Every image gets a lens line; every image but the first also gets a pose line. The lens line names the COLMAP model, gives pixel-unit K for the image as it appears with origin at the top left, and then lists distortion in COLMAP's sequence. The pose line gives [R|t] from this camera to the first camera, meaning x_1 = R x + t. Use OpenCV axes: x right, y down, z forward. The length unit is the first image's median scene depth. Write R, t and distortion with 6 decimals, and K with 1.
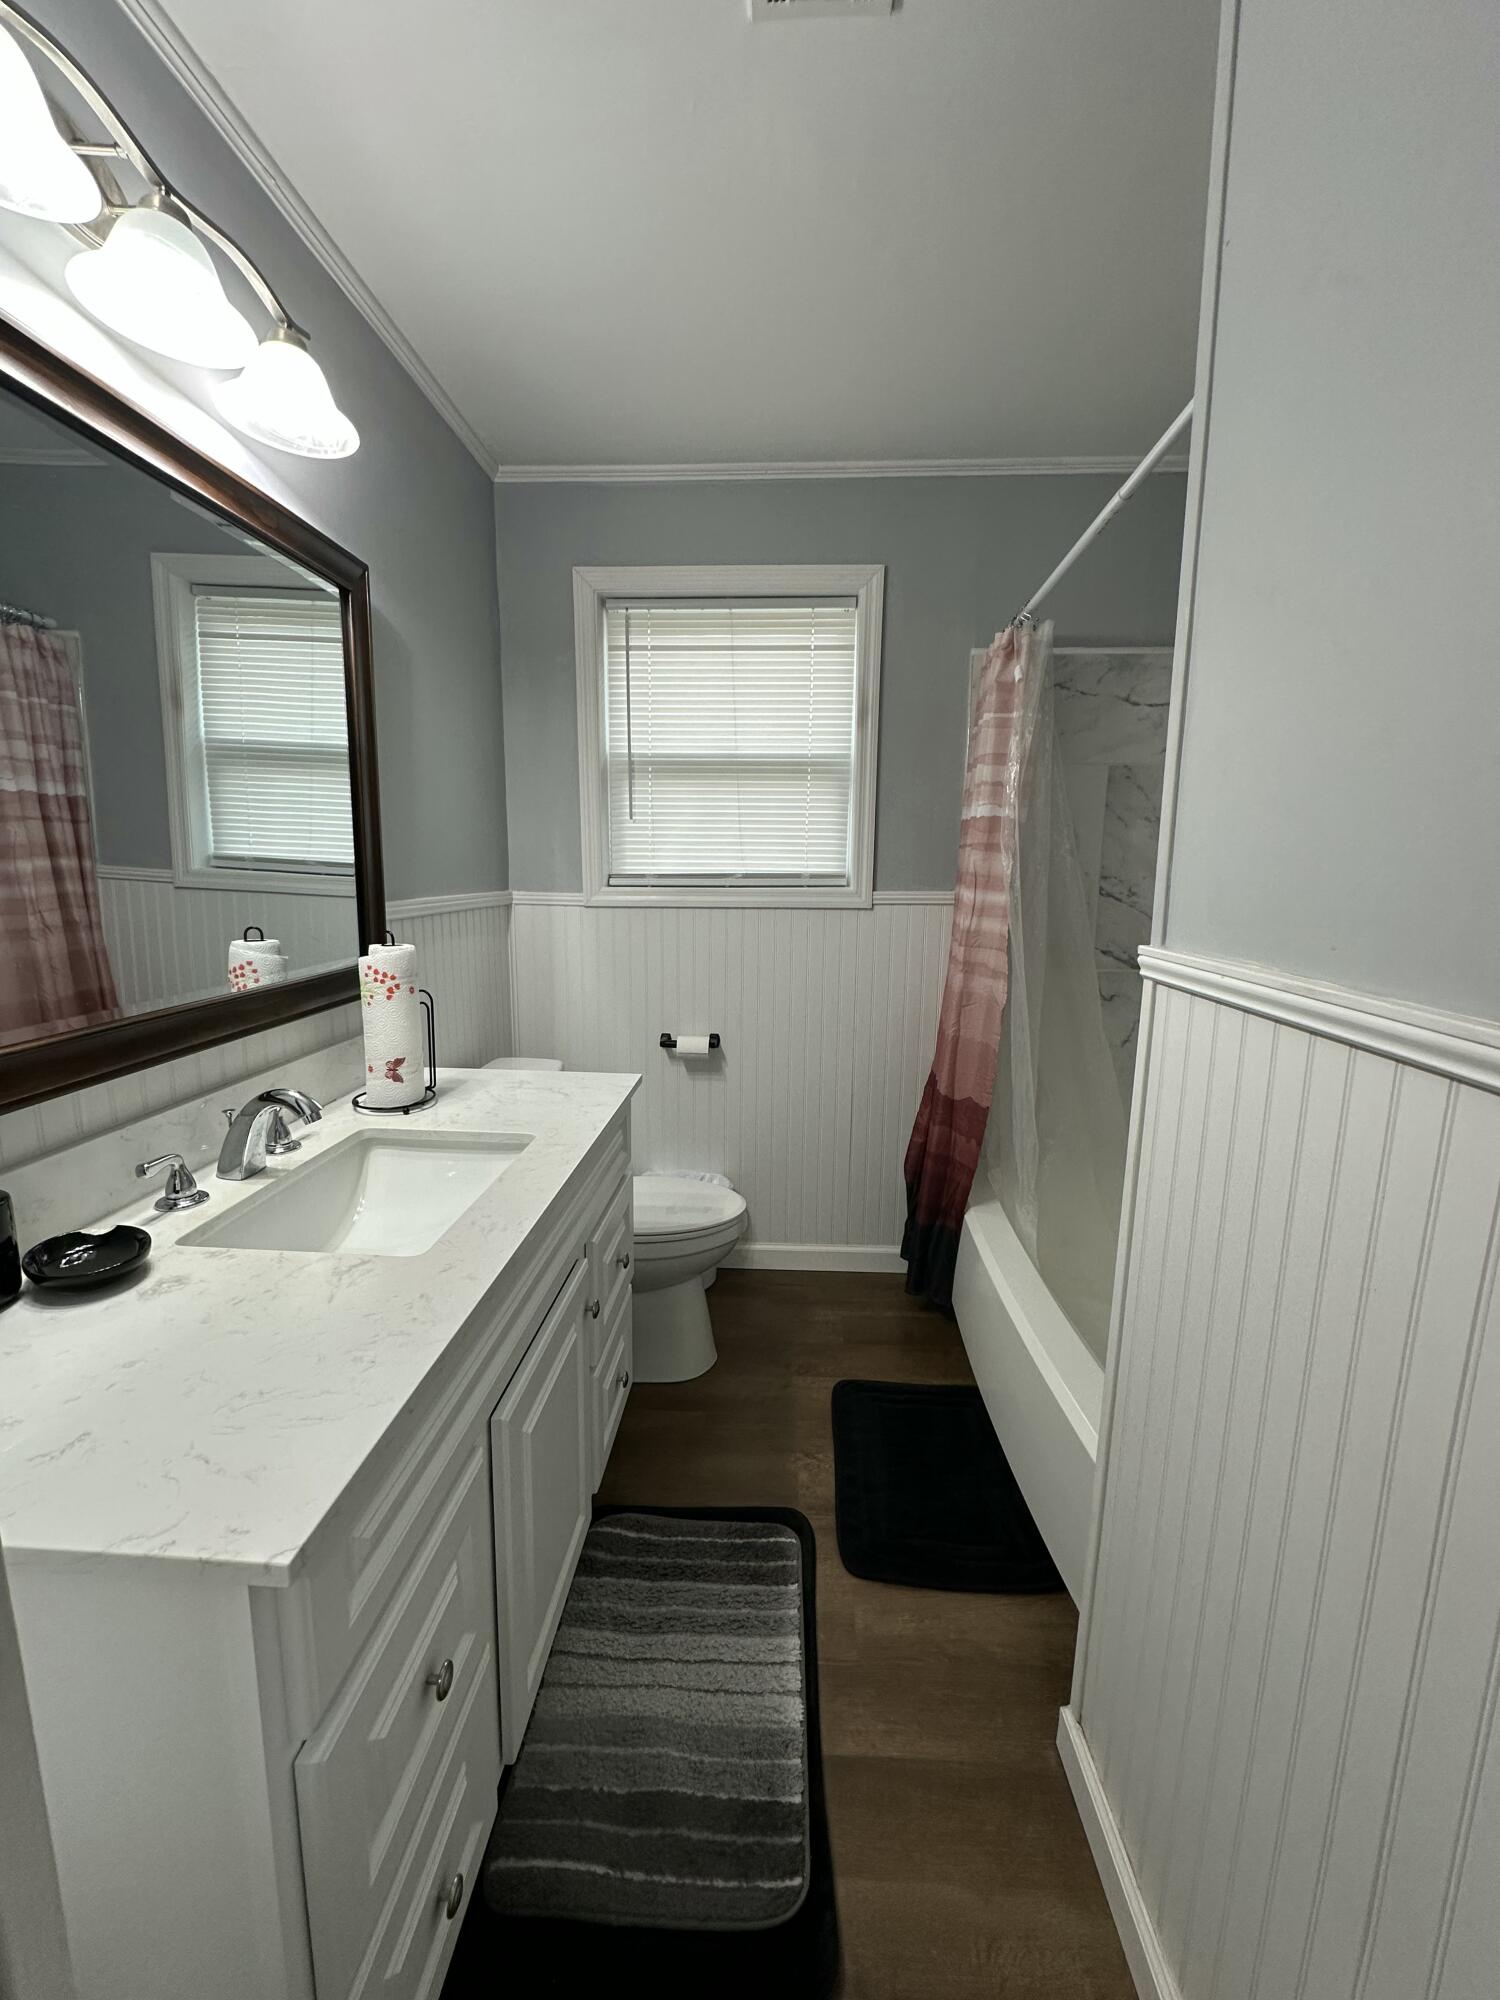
lens RADIAL K [[801.8, 0, 758.5], [0, 801.8, 1008.2], [0, 0, 1]] dist [0.000797, -0.000152]
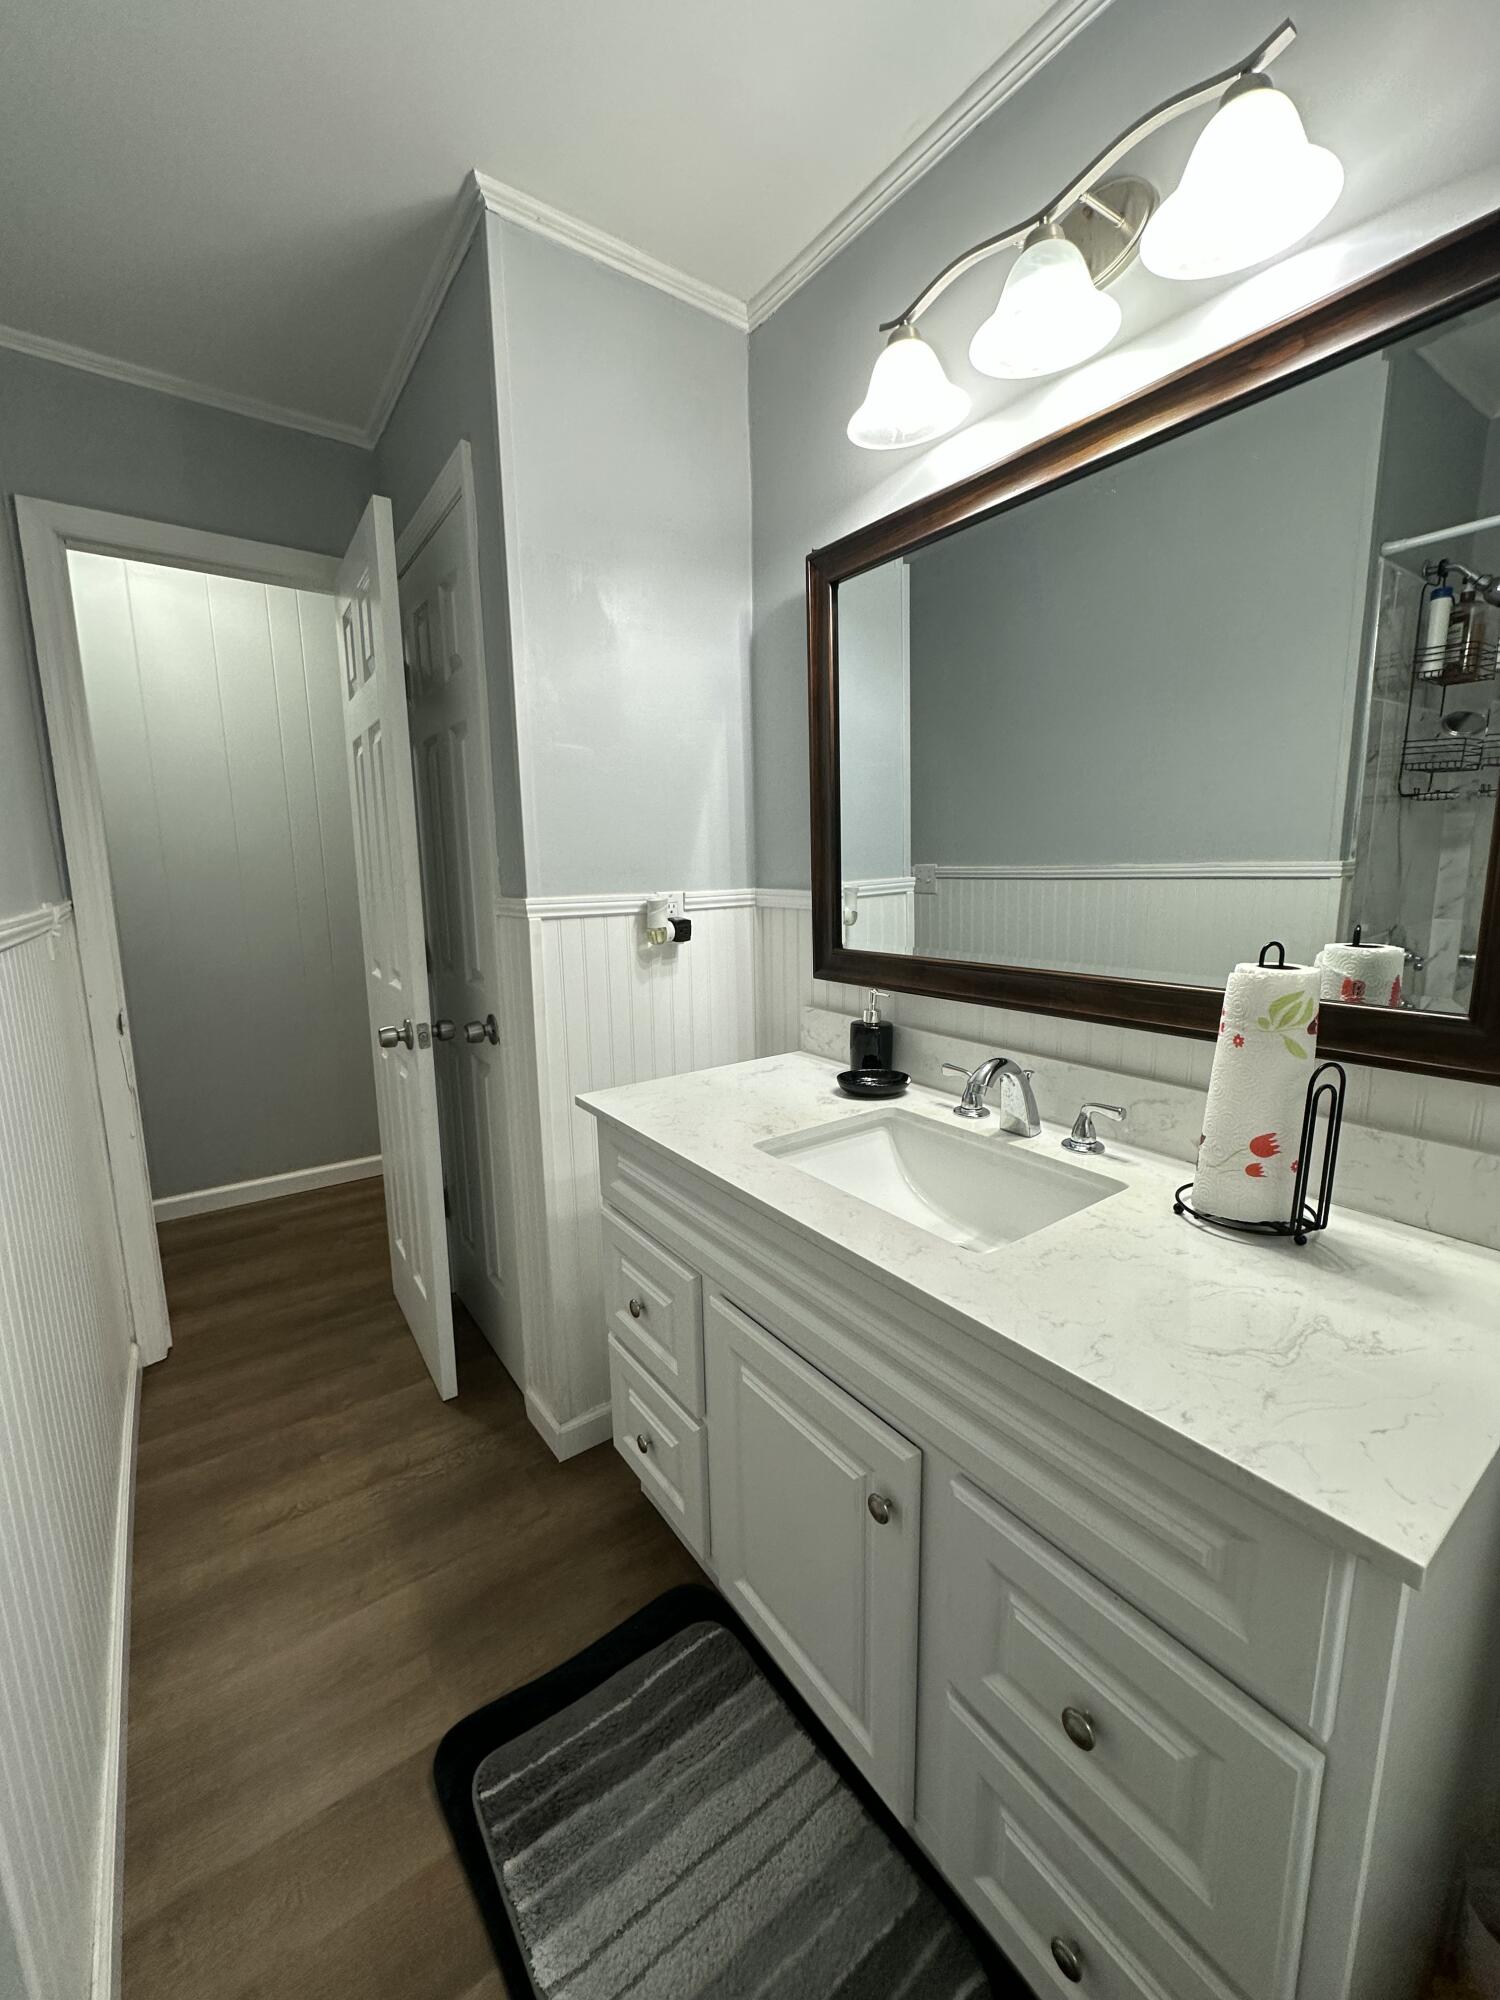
lens RADIAL K [[801.8, 0, 750.9], [0, 801.8, 992.3], [0, 0, 1]] dist [0.000797, -0.000152]
pose [[-0.787105, 0.094066, -0.609604, 0.267027], [-0.107619, 0.952201, 0.285886, -0.227190], [0.607358, 0.290627, -0.739359, 1.412434]]
